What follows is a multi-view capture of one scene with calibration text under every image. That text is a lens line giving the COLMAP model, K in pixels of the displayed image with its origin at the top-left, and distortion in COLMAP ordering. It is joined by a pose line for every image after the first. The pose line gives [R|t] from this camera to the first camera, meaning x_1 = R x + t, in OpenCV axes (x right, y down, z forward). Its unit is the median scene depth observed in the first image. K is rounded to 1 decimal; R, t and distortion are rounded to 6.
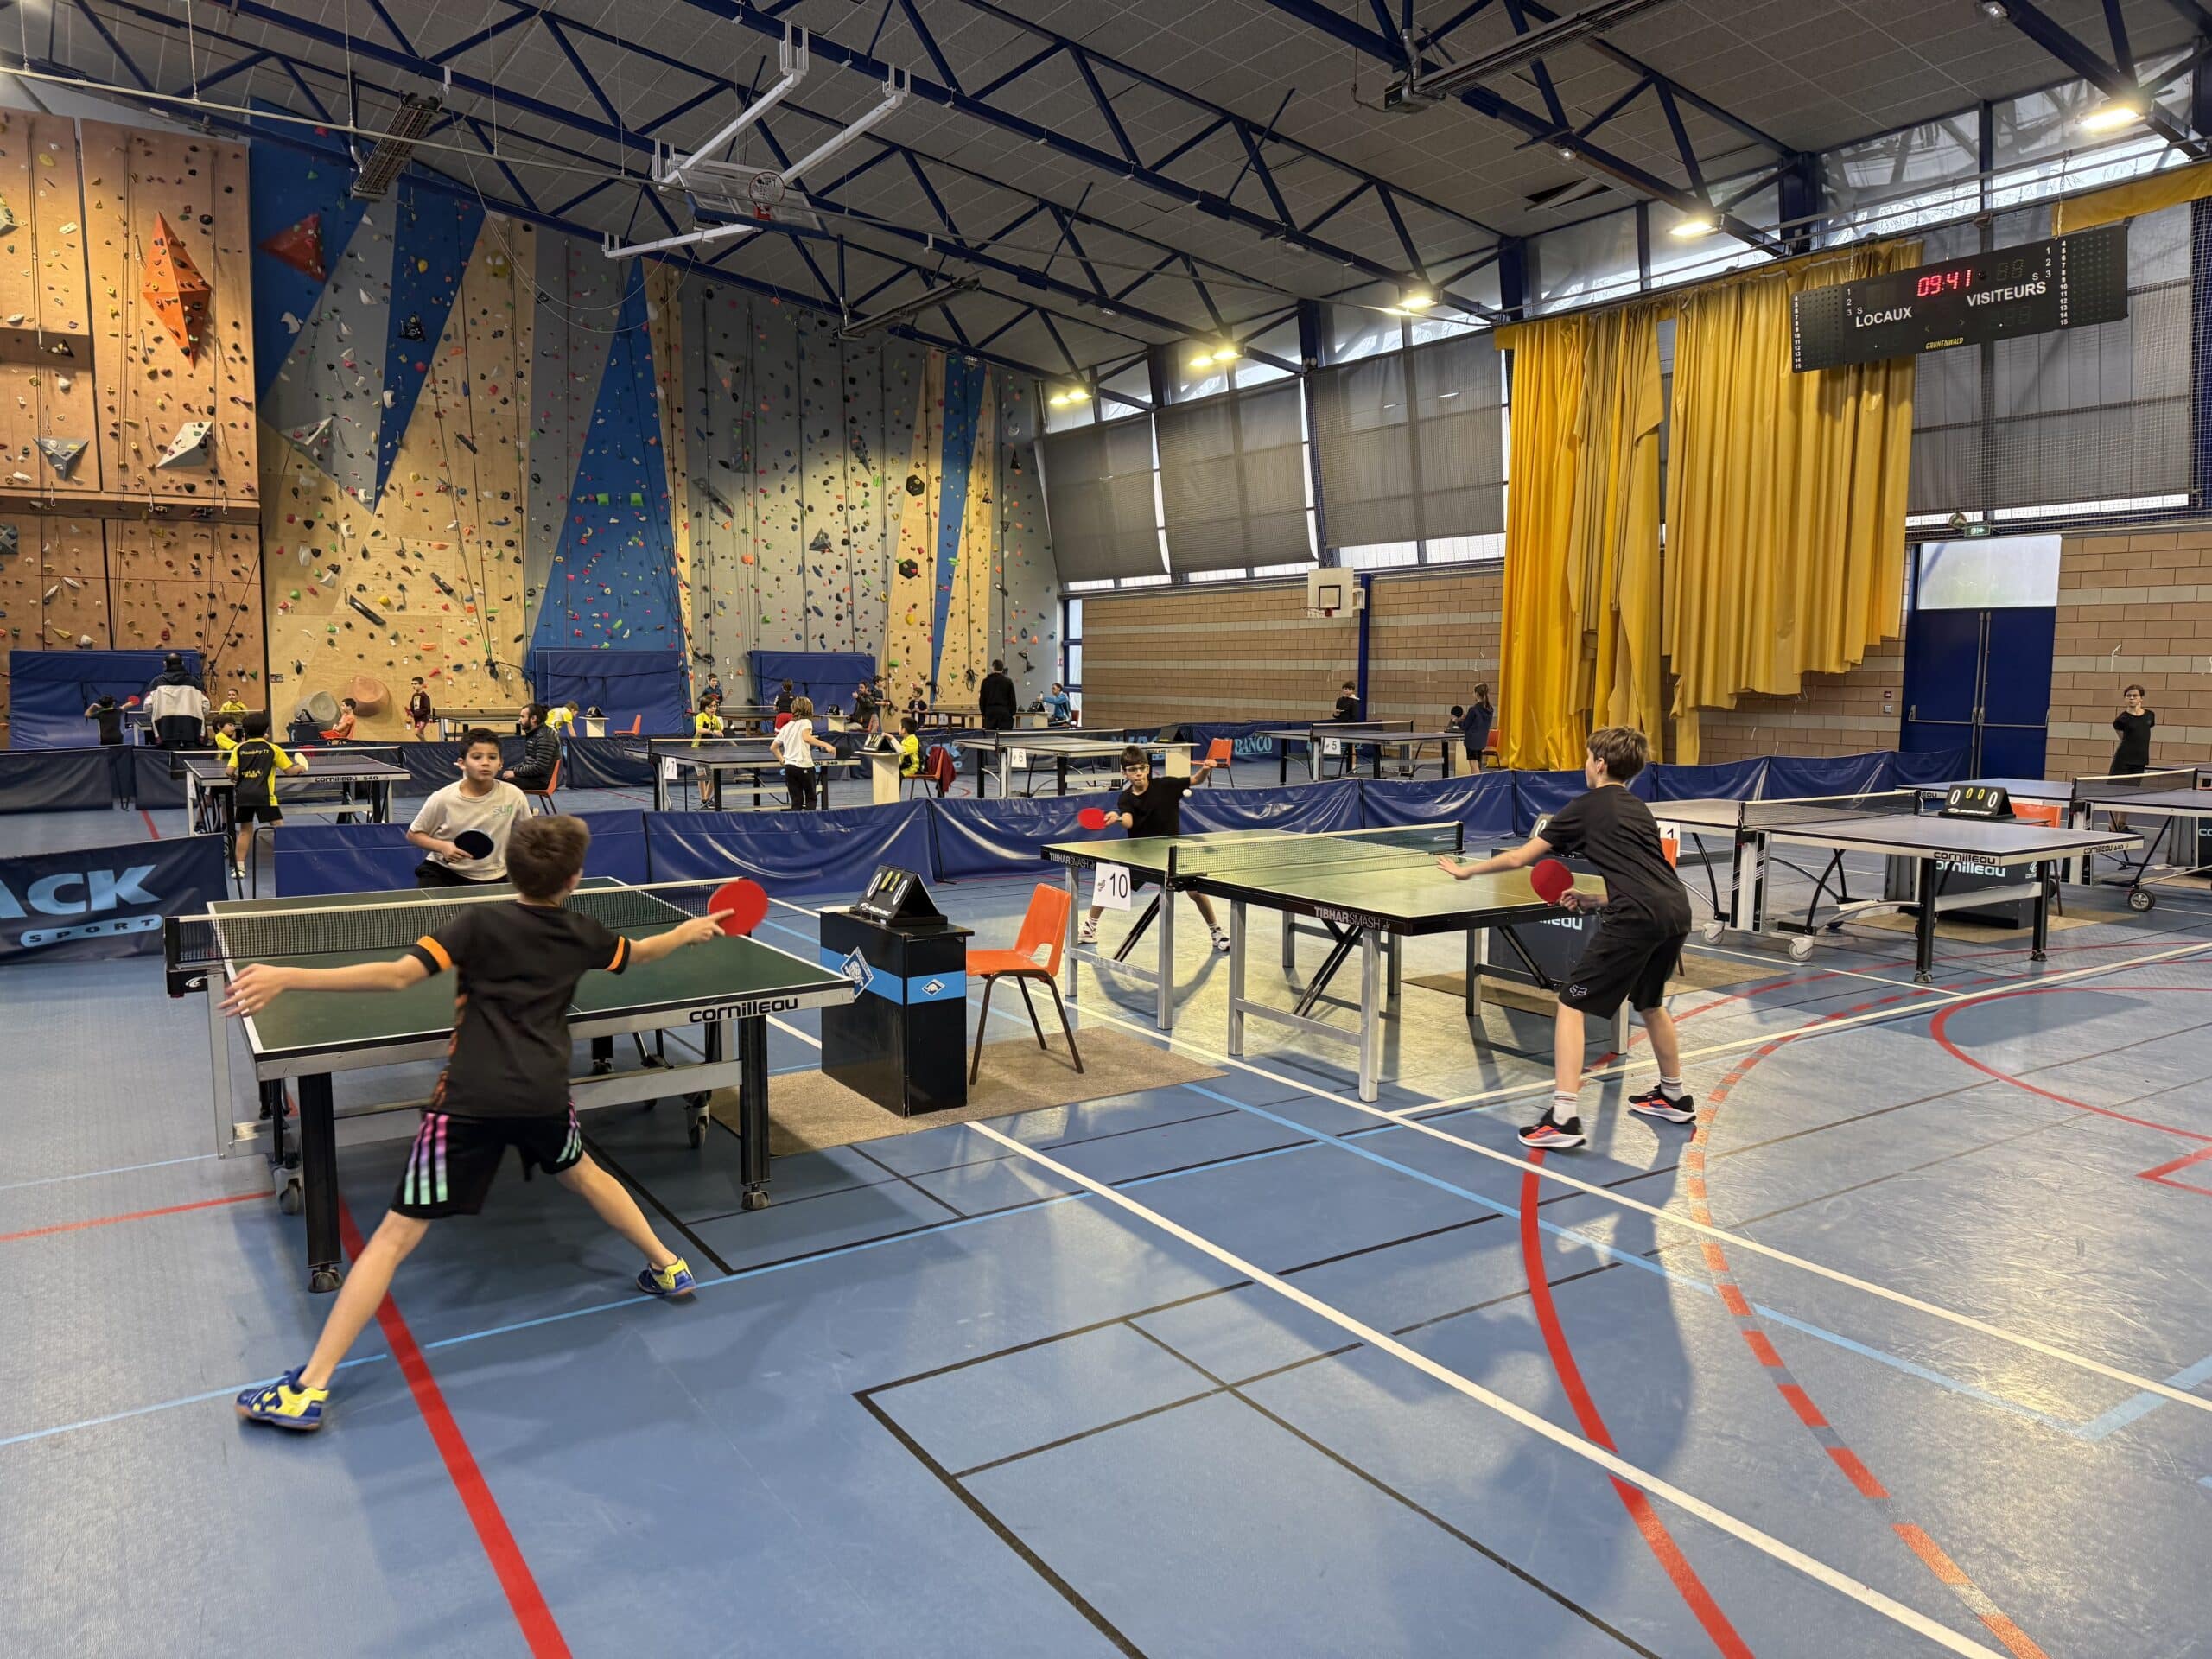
lens RADIAL K [[1529.2, 0, 1116.4], [0, 1529.2, 832.6], [0, 0, 1]] dist [0.143687, -0.160245]
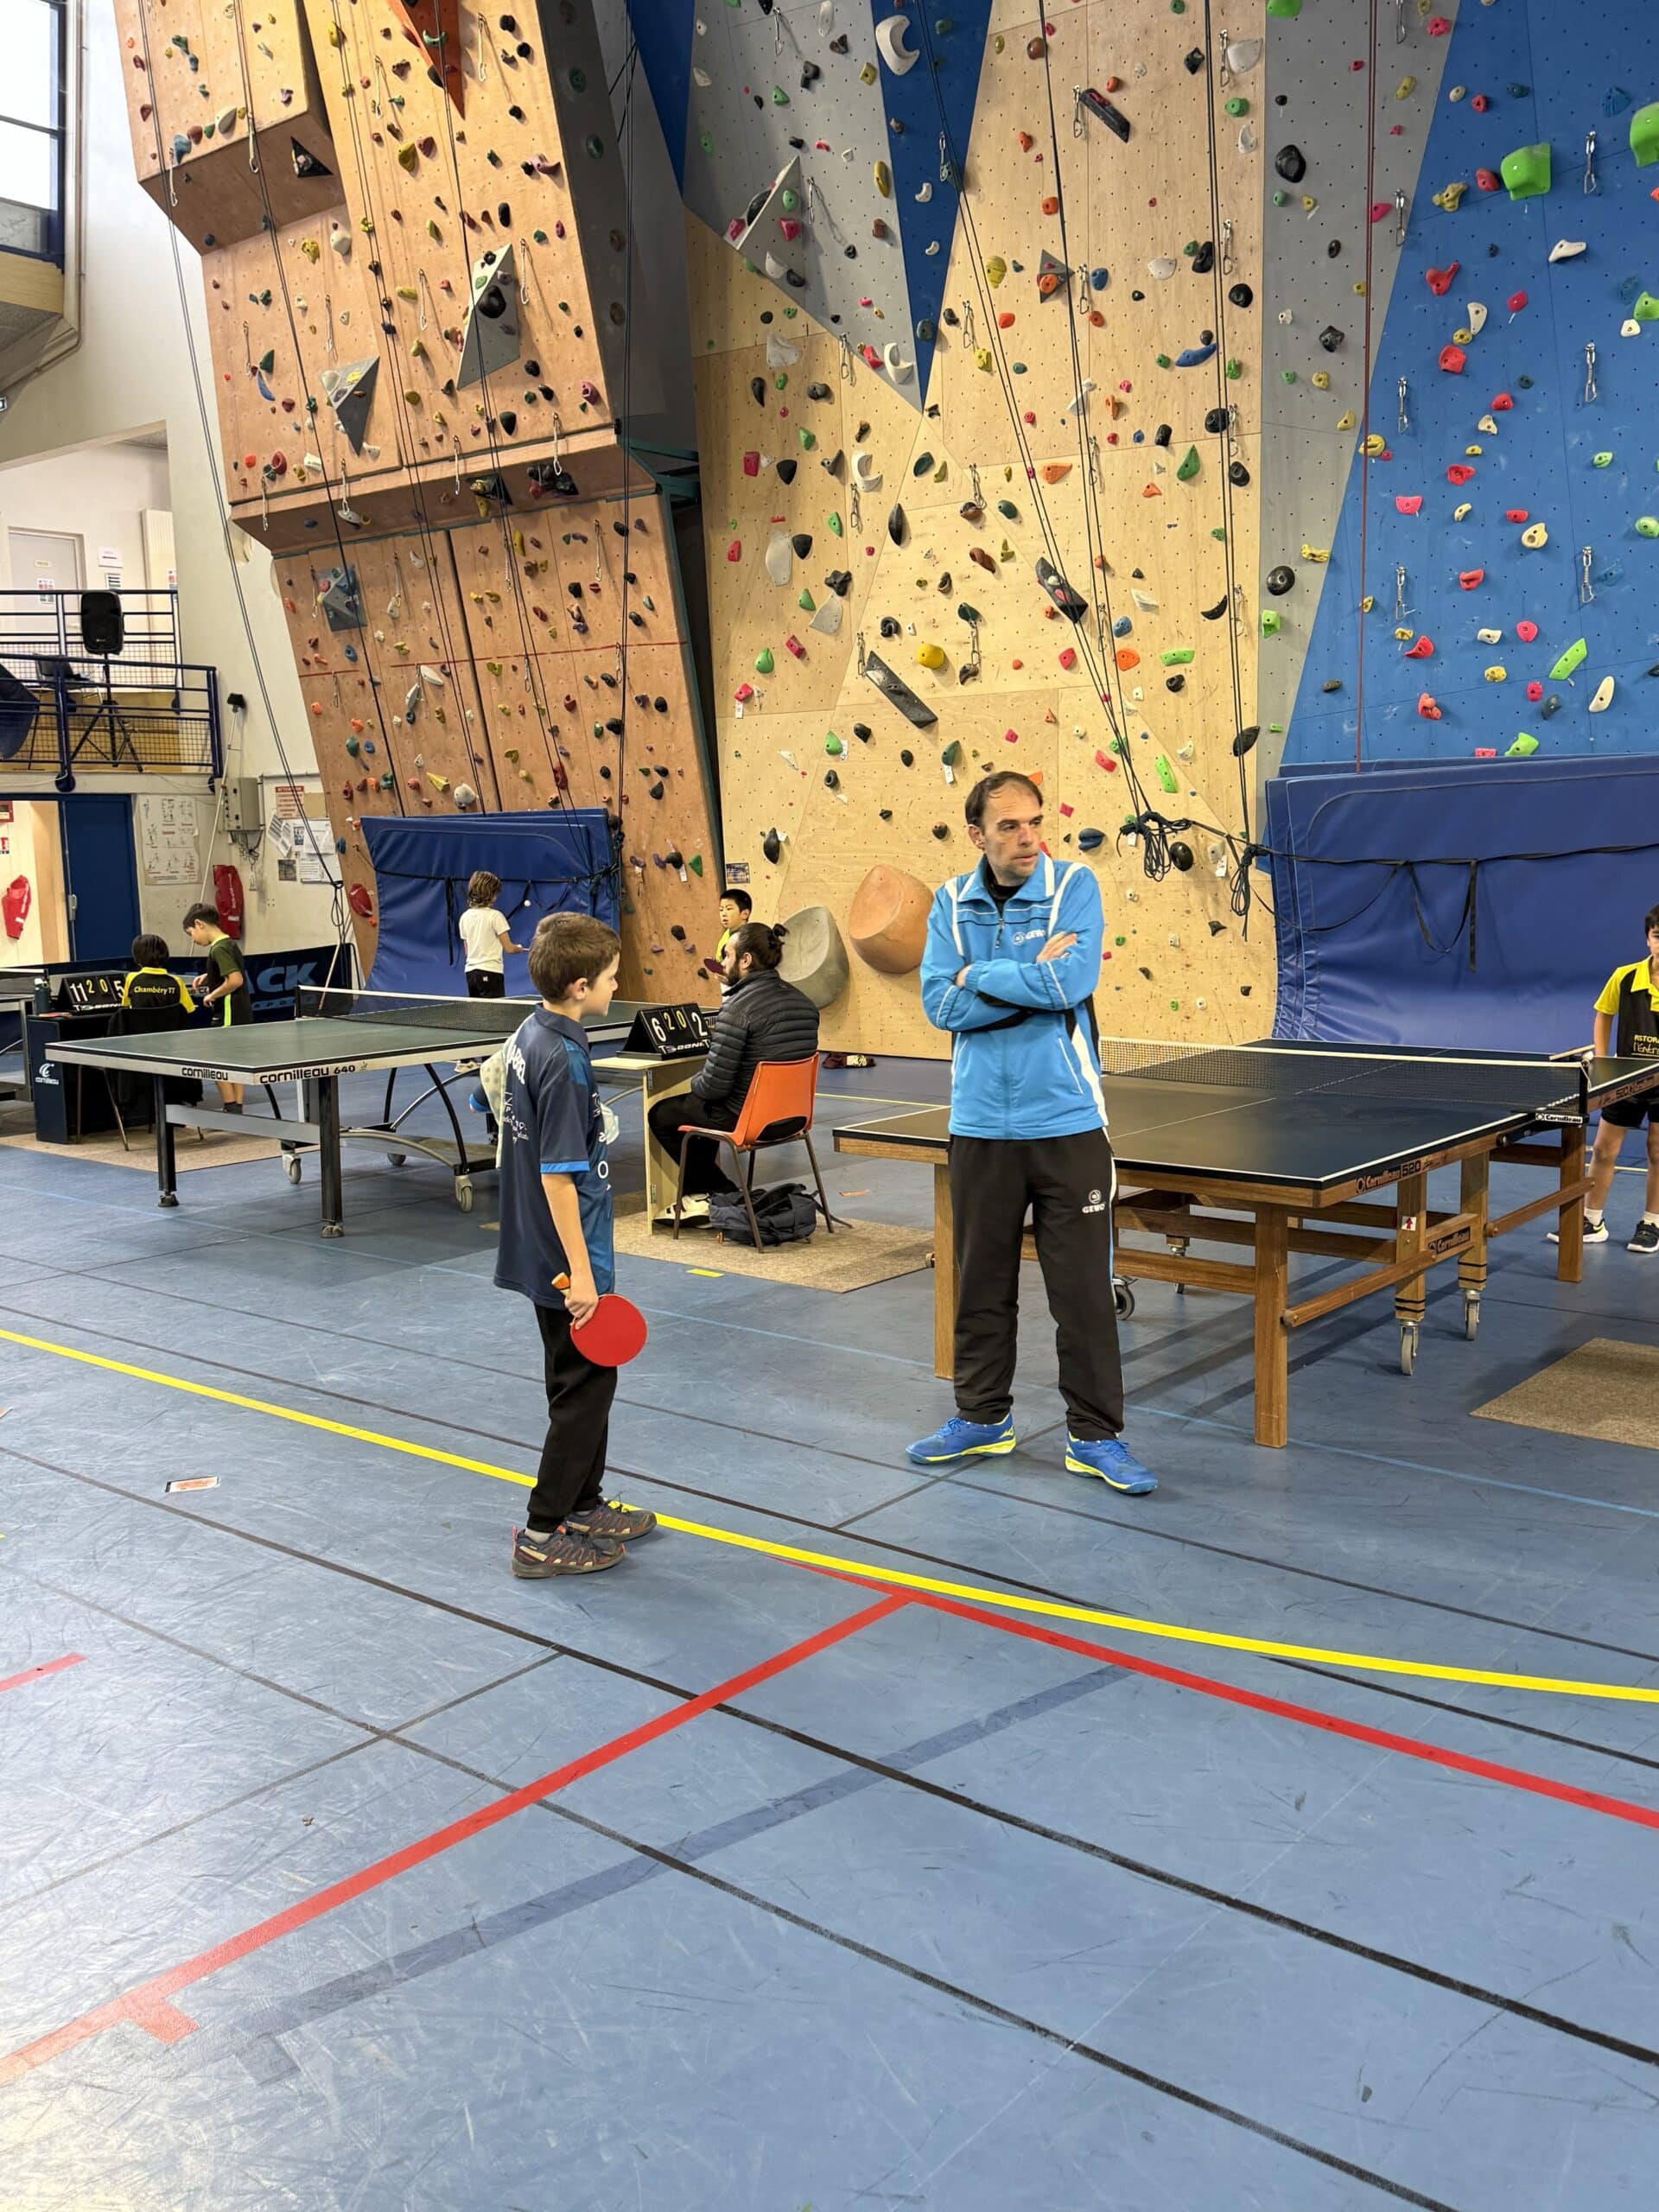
lens RADIAL K [[1938.4, 0, 890.4], [0, 1938.4, 1105.1], [0, 0, 1]] dist [0.143453, -0.251433]
pose [[0.291976, 0.124728, -0.948258, -0.030635], [-0.083946, 0.990976, 0.104499, -0.092407], [0.952735, 0.049092, 0.299811, 0.868521]]
